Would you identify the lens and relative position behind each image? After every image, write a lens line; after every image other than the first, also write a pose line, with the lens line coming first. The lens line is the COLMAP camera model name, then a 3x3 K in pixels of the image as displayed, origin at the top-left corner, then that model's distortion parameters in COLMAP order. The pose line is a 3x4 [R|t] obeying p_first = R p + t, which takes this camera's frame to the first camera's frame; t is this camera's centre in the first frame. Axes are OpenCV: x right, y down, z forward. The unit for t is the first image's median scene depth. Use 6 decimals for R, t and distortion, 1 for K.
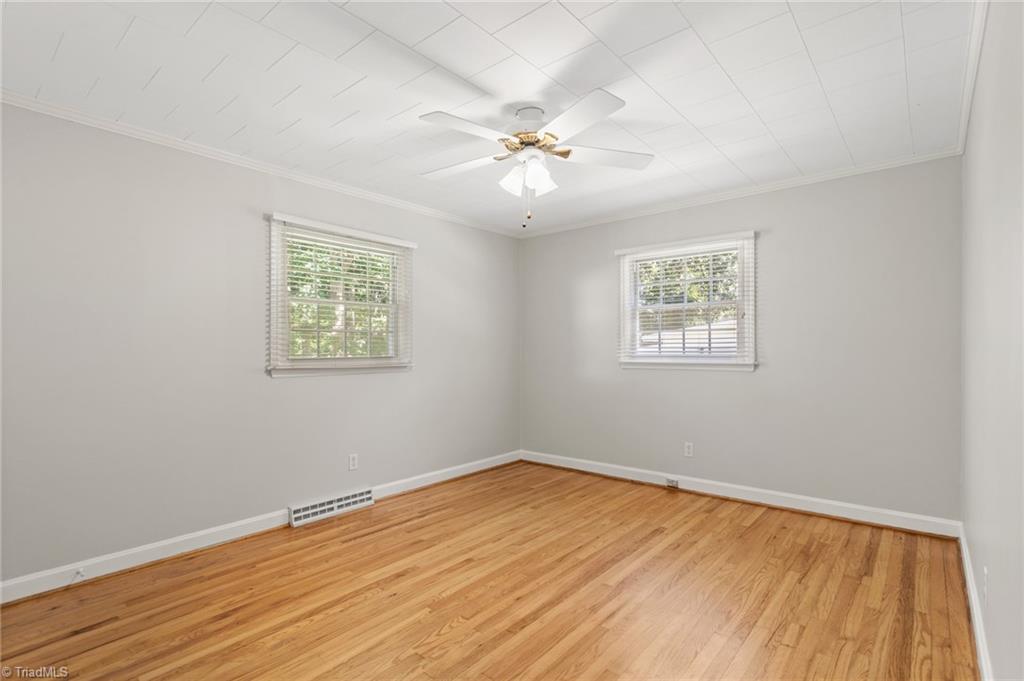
lens RADIAL K [[495.0, 0, 522.0], [0, 495.0, 342.8], [0, 0, 1]] dist [0.003419, 0.001171]
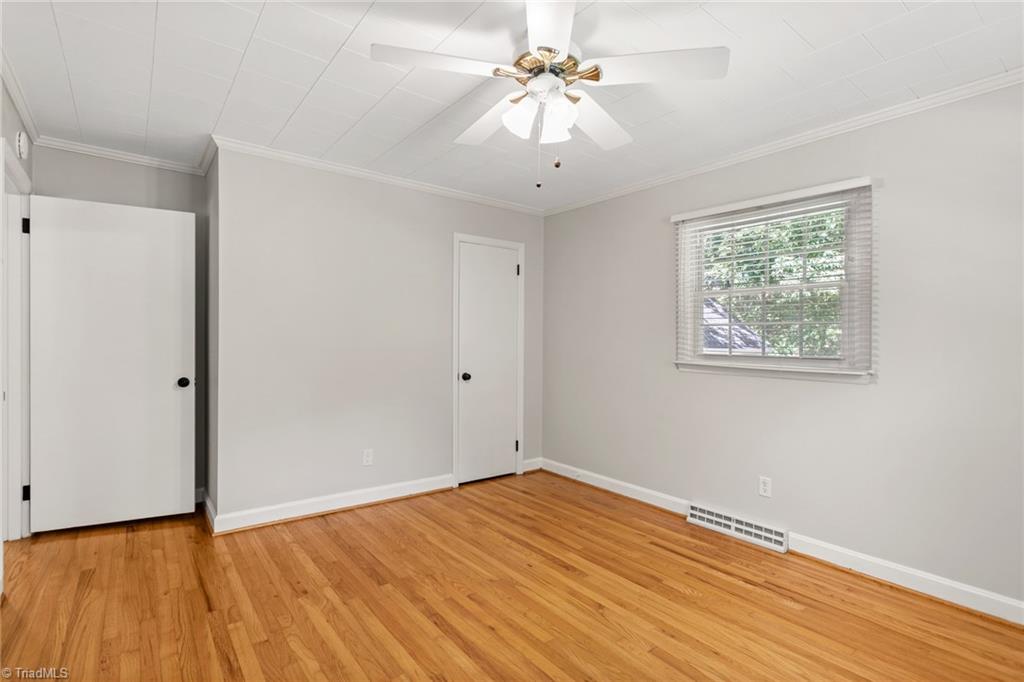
lens RADIAL K [[495.0, 0, 518.1], [0, 495.0, 342.2], [0, 0, 1]] dist [0.003419, 0.001171]
pose [[-0.217585, 0.000721, -0.976041, 0.662355], [-0.005339, 0.999984, 0.001928, 0.008922], [0.976027, 0.005631, -0.217577, 0.978731]]
